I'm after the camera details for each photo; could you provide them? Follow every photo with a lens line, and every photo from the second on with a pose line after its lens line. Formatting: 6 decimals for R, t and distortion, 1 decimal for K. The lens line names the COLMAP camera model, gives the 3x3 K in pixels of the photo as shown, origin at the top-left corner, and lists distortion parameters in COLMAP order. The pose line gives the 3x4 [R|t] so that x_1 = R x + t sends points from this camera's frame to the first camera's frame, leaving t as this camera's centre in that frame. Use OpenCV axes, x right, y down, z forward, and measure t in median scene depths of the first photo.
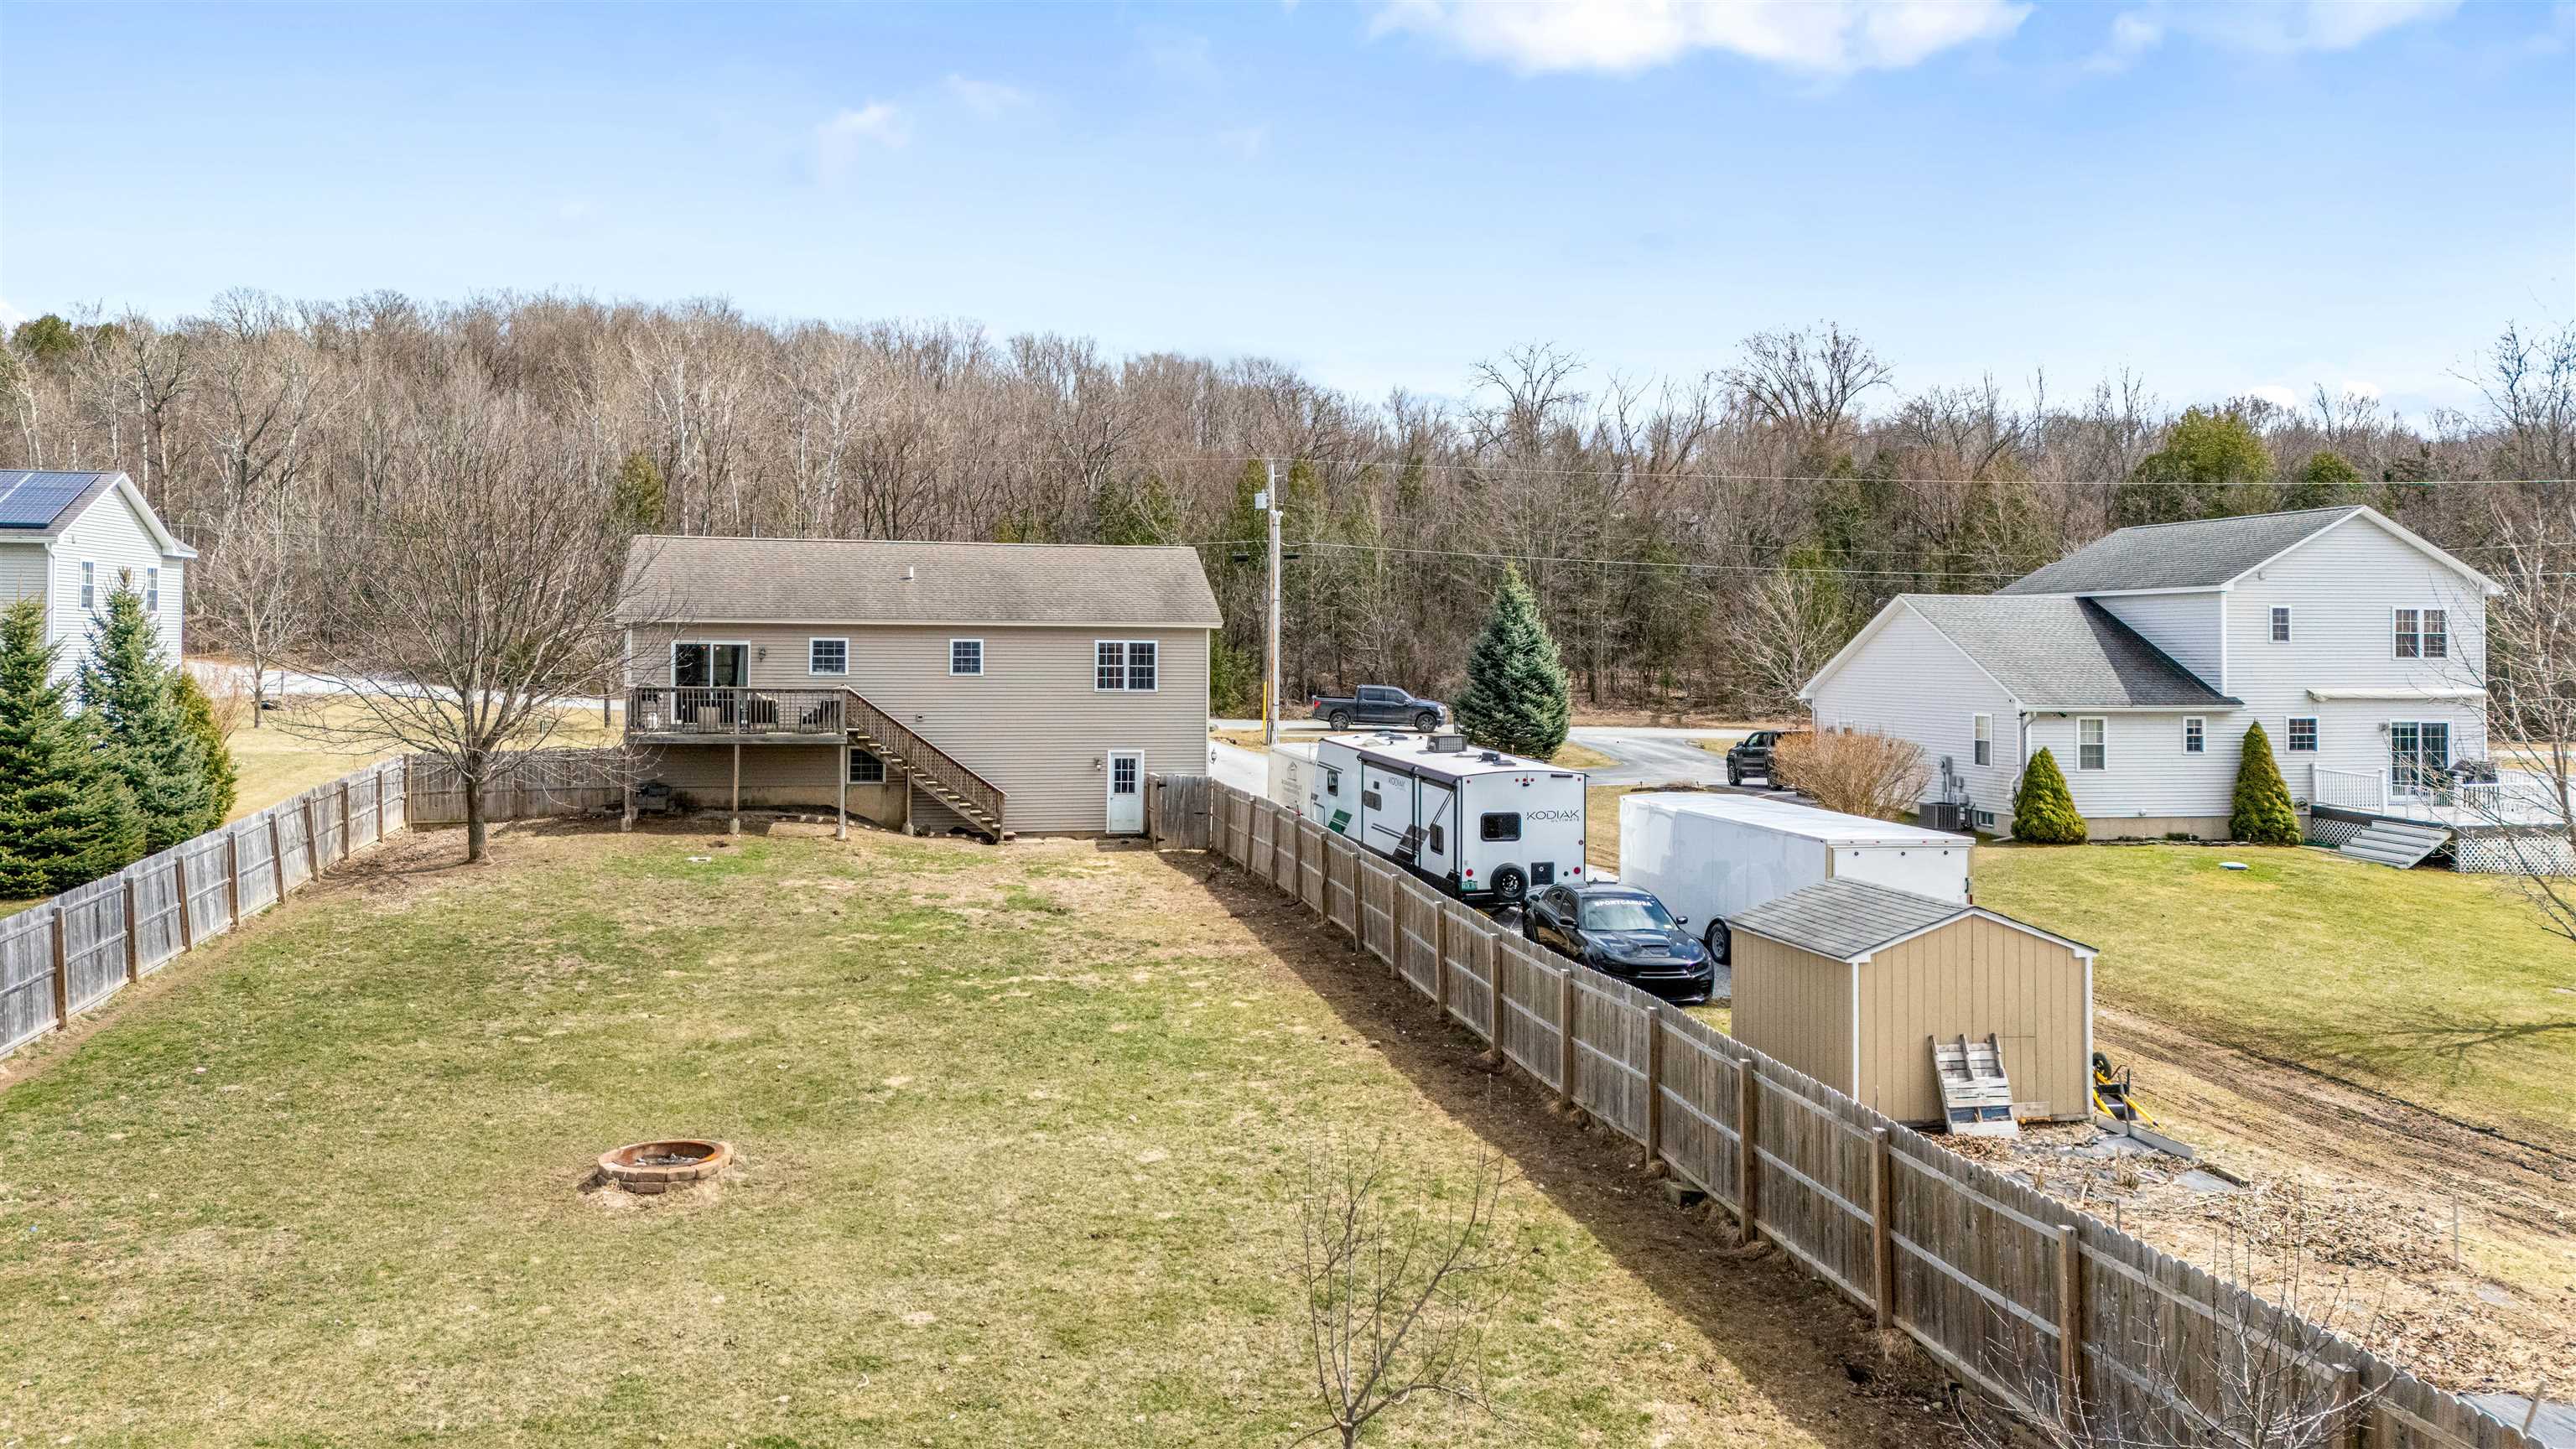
lens RADIAL K [[1907.2, 0, 1285.7], [0, 1907.2, 624.0], [0, 0, 1]] dist [0.022035, -0.005568]
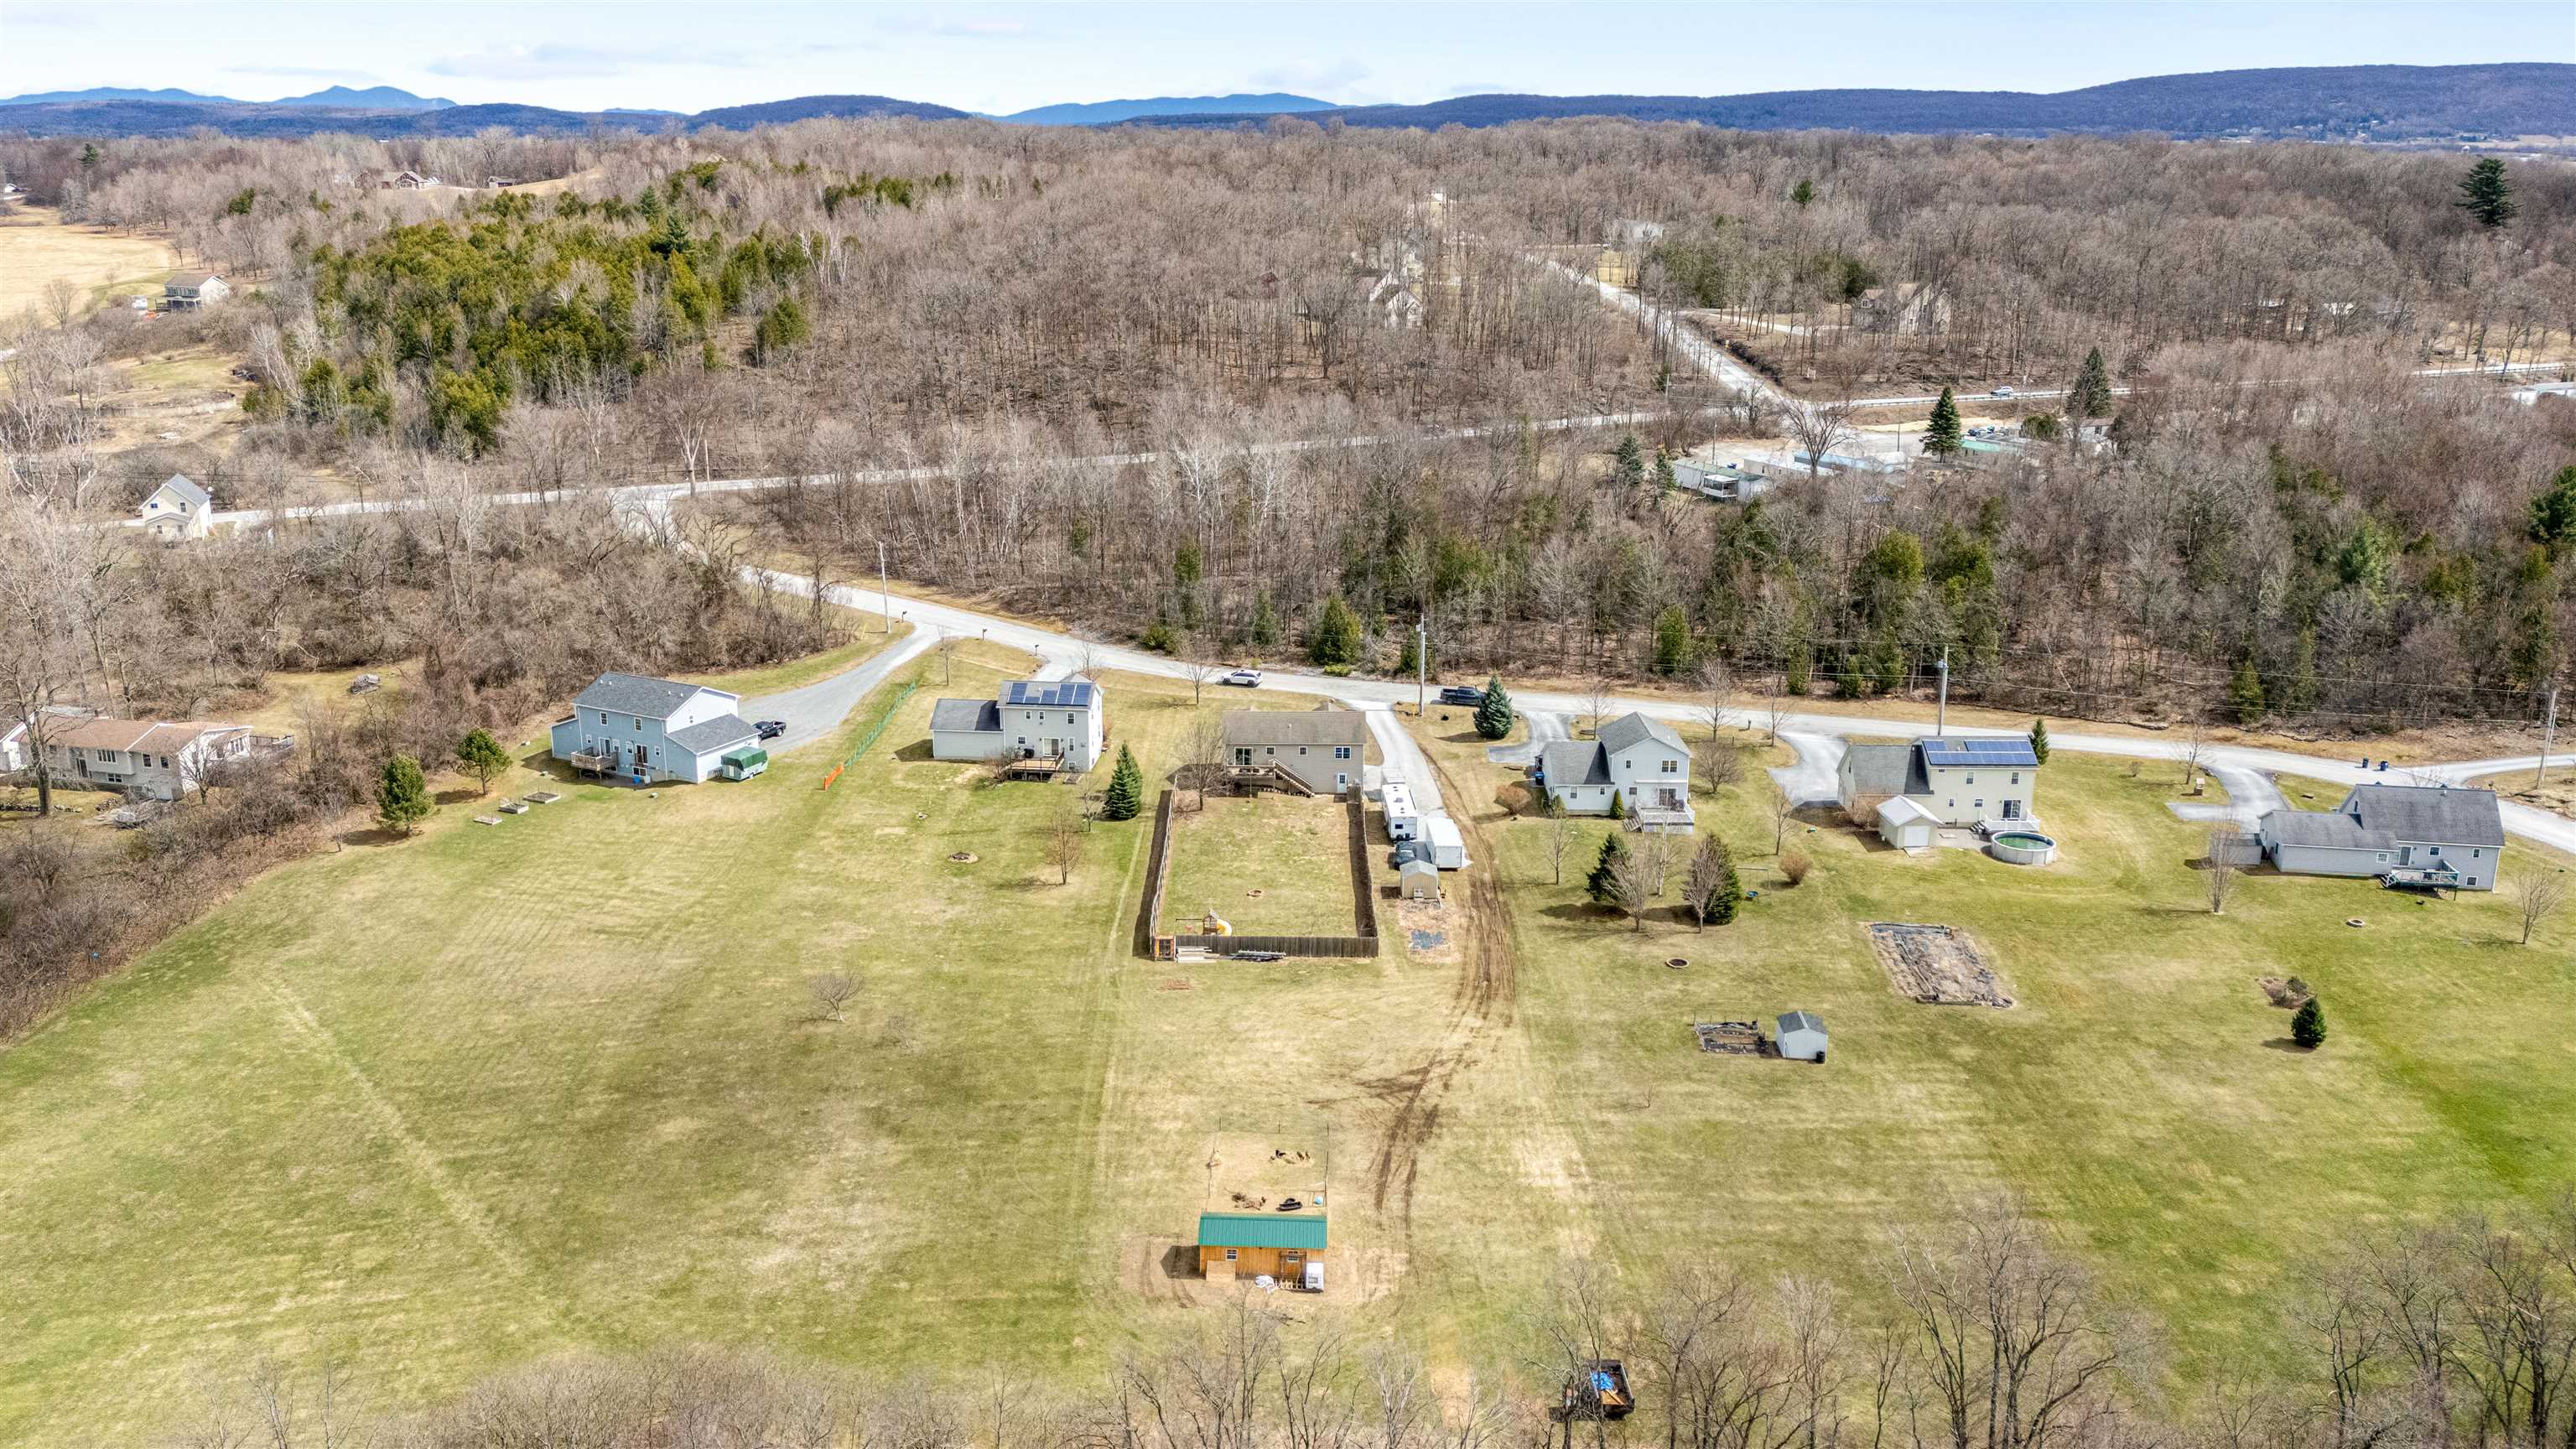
lens RADIAL K [[1907.2, 0, 1285.7], [0, 1907.2, 624.0], [0, 0, 1]] dist [0.022035, -0.005568]
pose [[0.976769, 0.045314, -0.209451, 0.632494], [0.001202, 0.976214, 0.216804, -1.123970], [0.214293, -0.212019, 0.953481, -2.812020]]
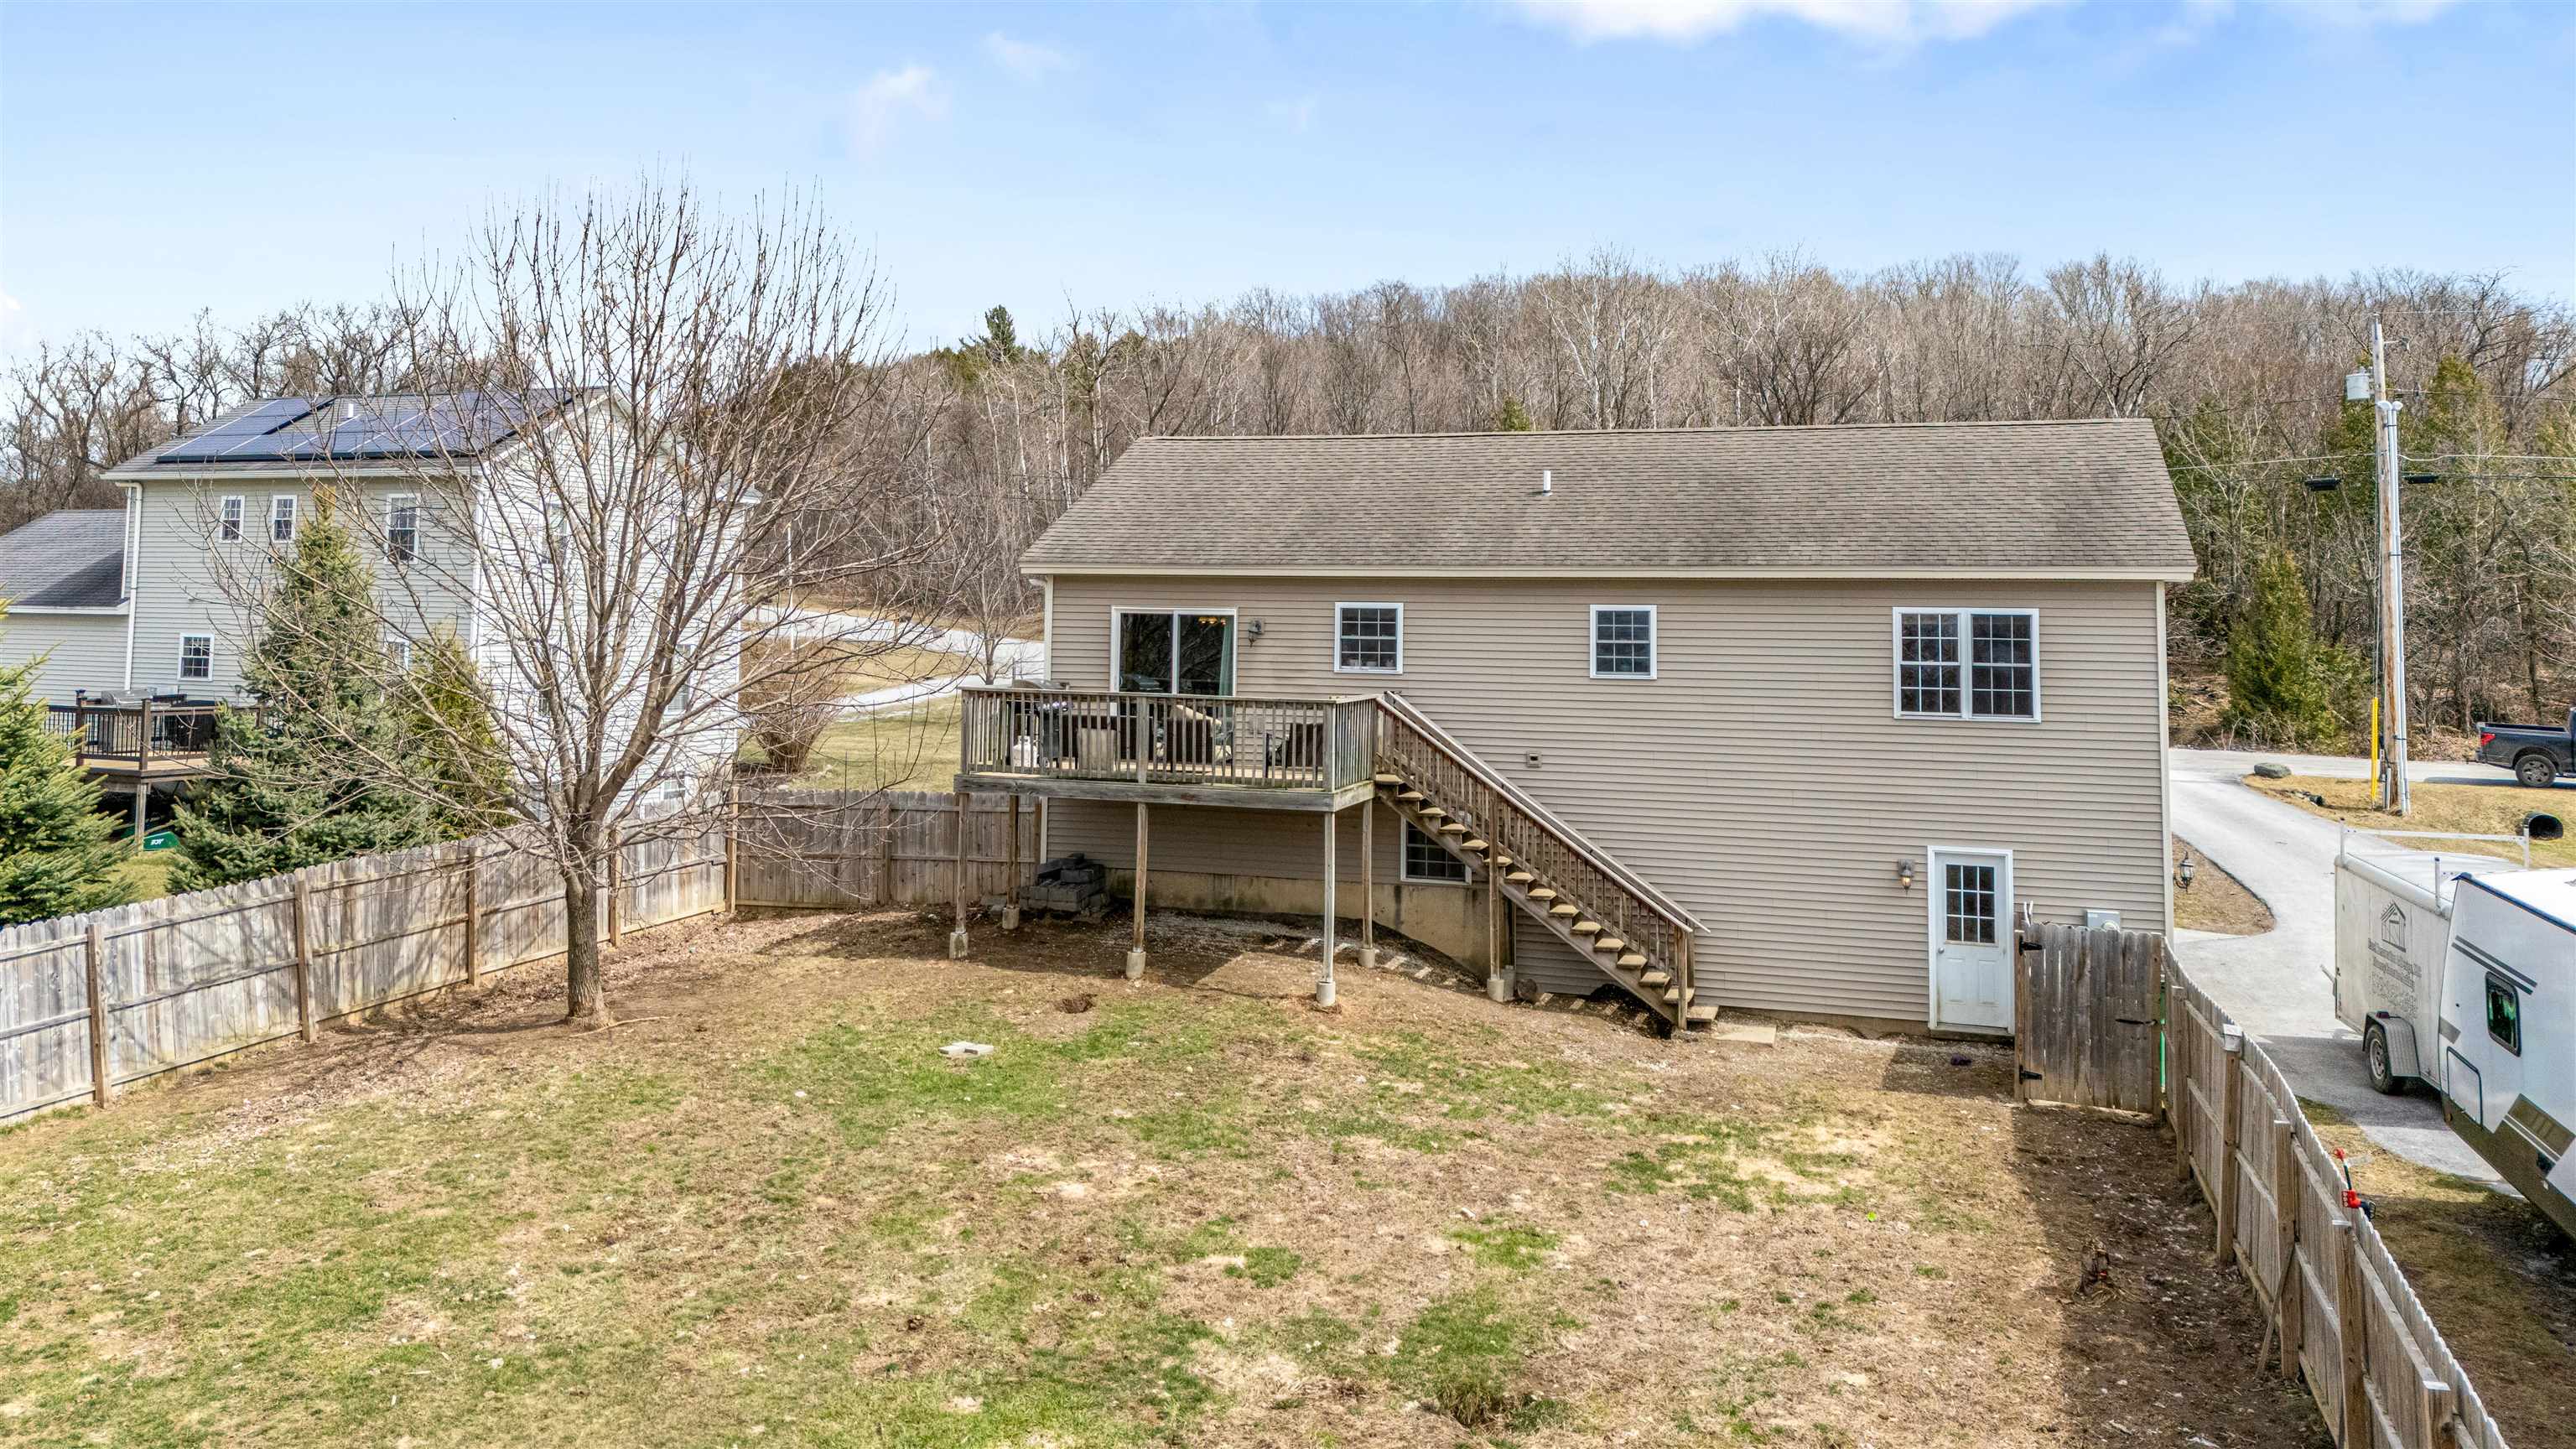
lens RADIAL K [[1840.2, 0, 1326.1], [0, 1840.2, 521.2], [0, 0, 1]] dist [0.019430, 0.000549]
pose [[0.853086, -0.026554, -0.521094, 0.017812], [-0.001383, 0.998586, -0.053151, 0.011574], [0.521769, 0.046063, 0.851842, 0.544491]]
